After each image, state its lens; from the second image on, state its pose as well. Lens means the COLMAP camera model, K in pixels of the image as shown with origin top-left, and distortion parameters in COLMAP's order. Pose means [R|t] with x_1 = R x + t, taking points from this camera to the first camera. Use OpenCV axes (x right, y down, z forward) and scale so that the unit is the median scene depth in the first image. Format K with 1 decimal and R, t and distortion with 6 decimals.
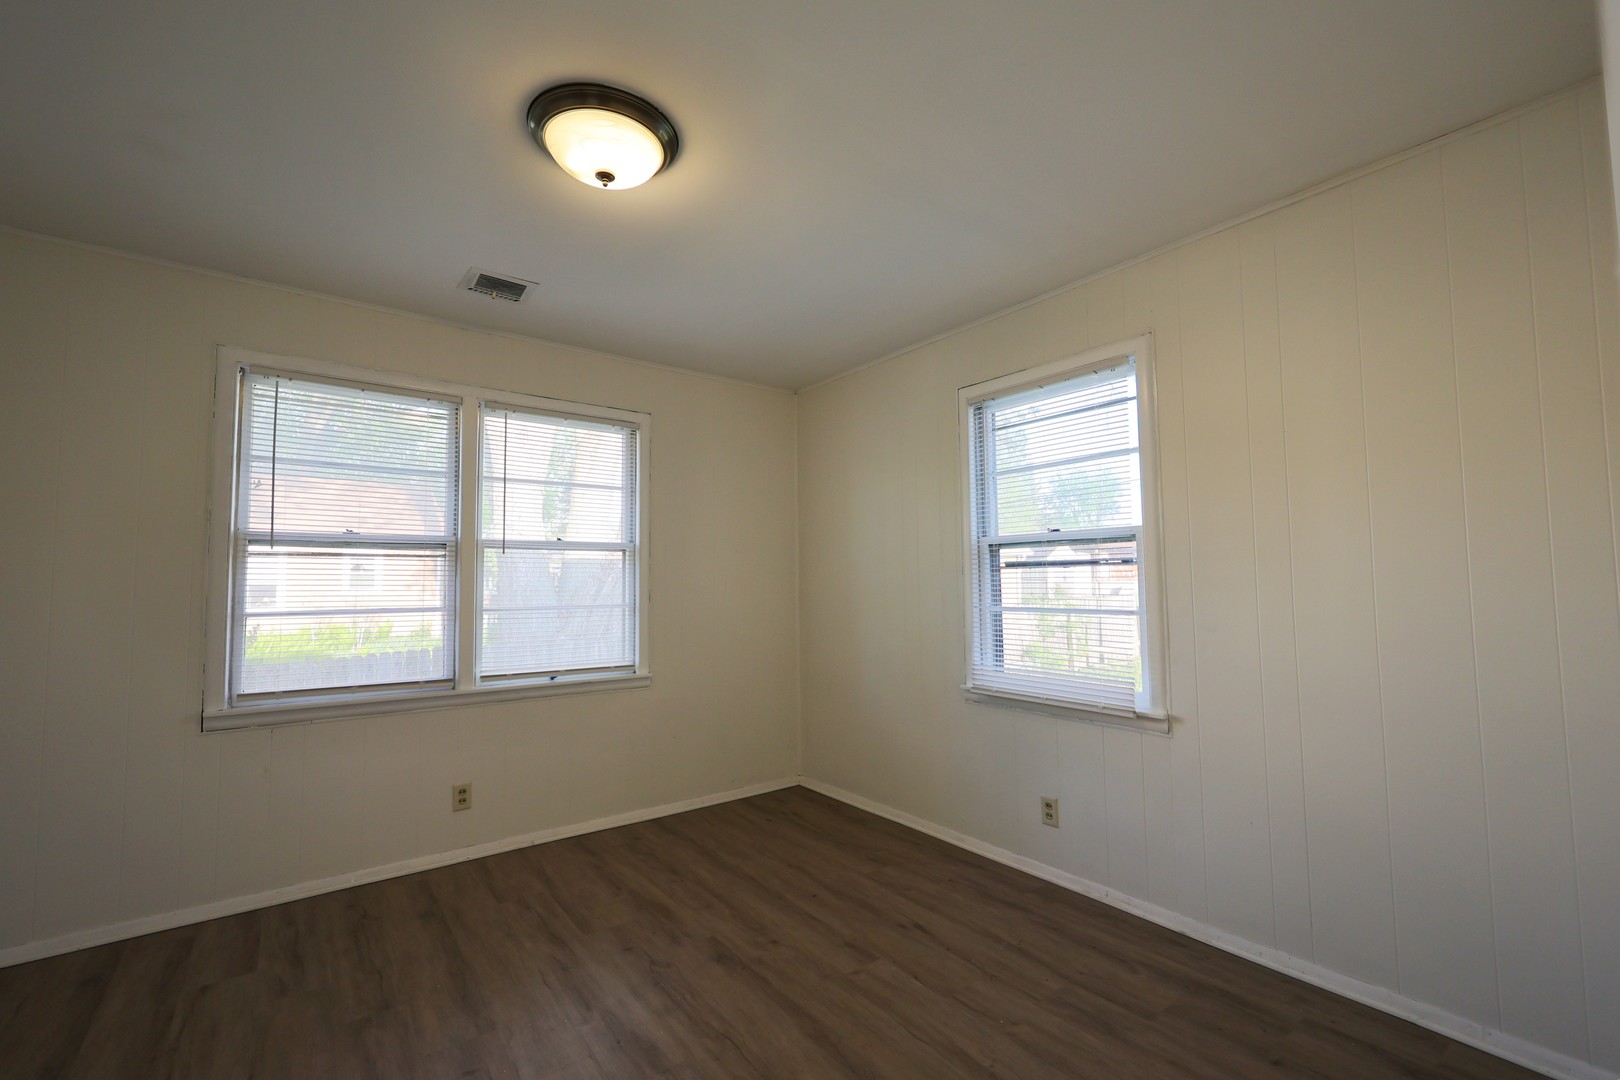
lens RADIAL K [[656.0, 0, 810.0], [0, 656.0, 540.0], [0, 0, 1]] dist [0.001379, 0.000419]
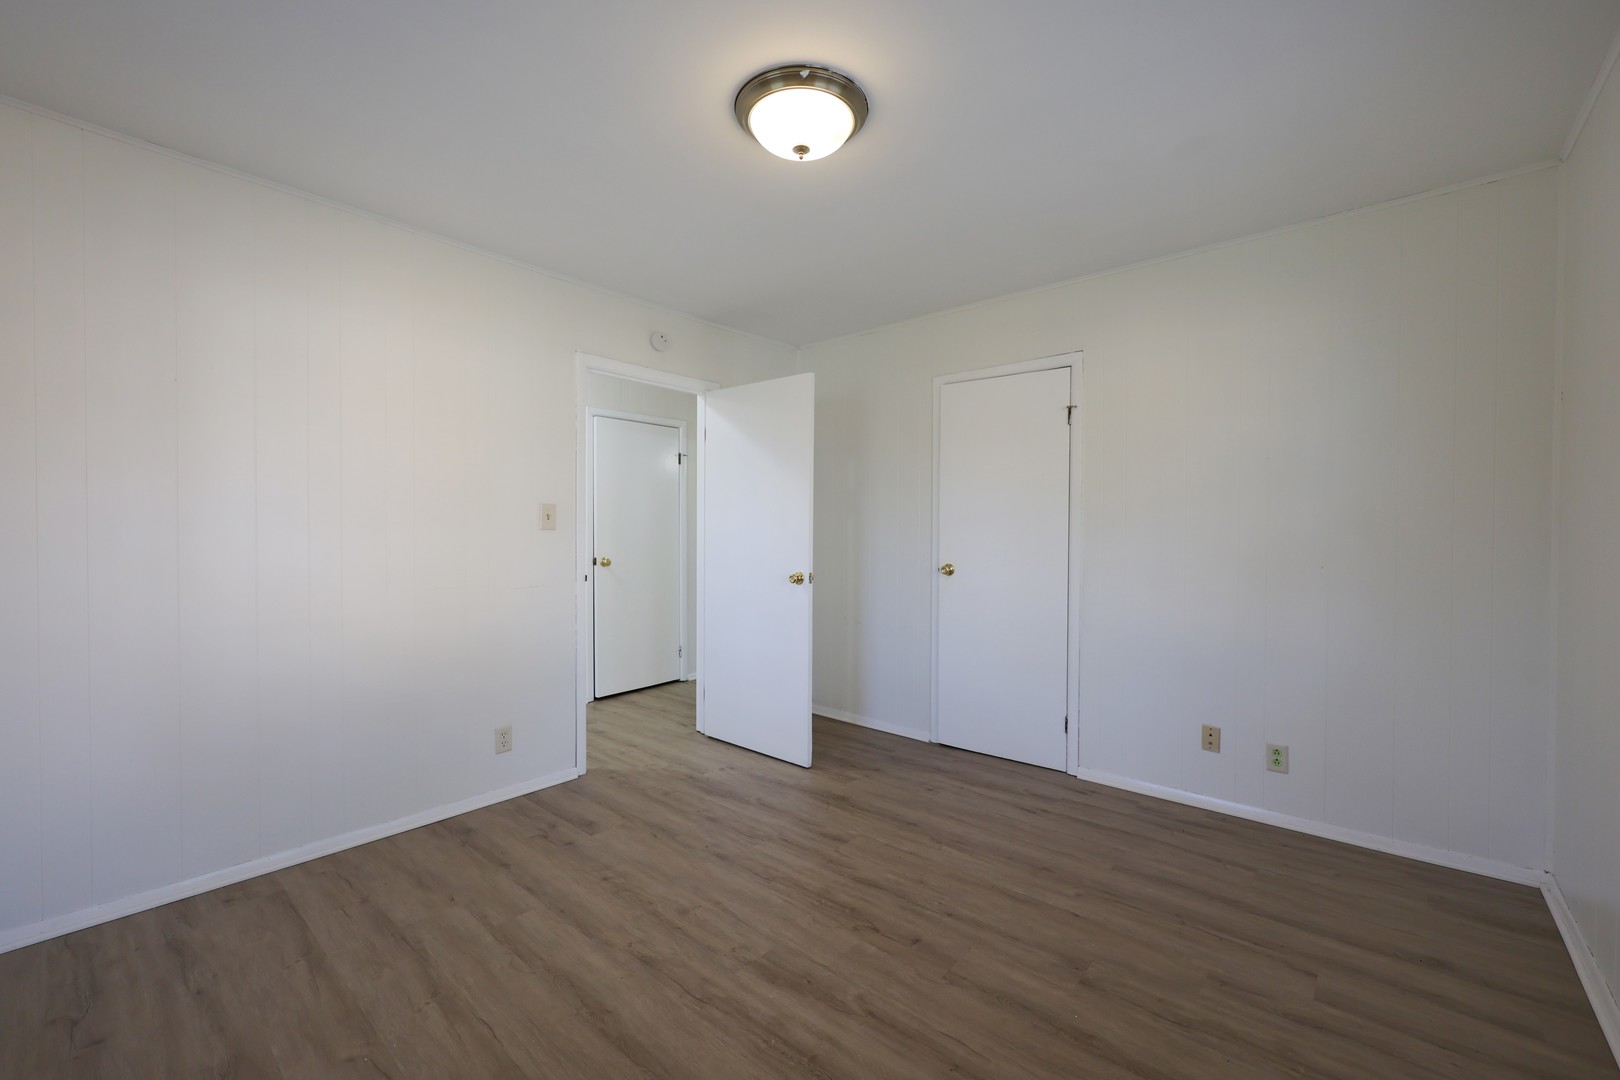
lens RADIAL K [[647.6, 0, 802.3], [0, 647.6, 546.2], [0, 0, 1]] dist [0.001266, 0.000050]
pose [[-0.978307, 0.018214, -0.206356, -0.086401], [0.023538, 0.999450, -0.023375, 0.119127], [0.205817, -0.027725, -0.978198, 1.896669]]
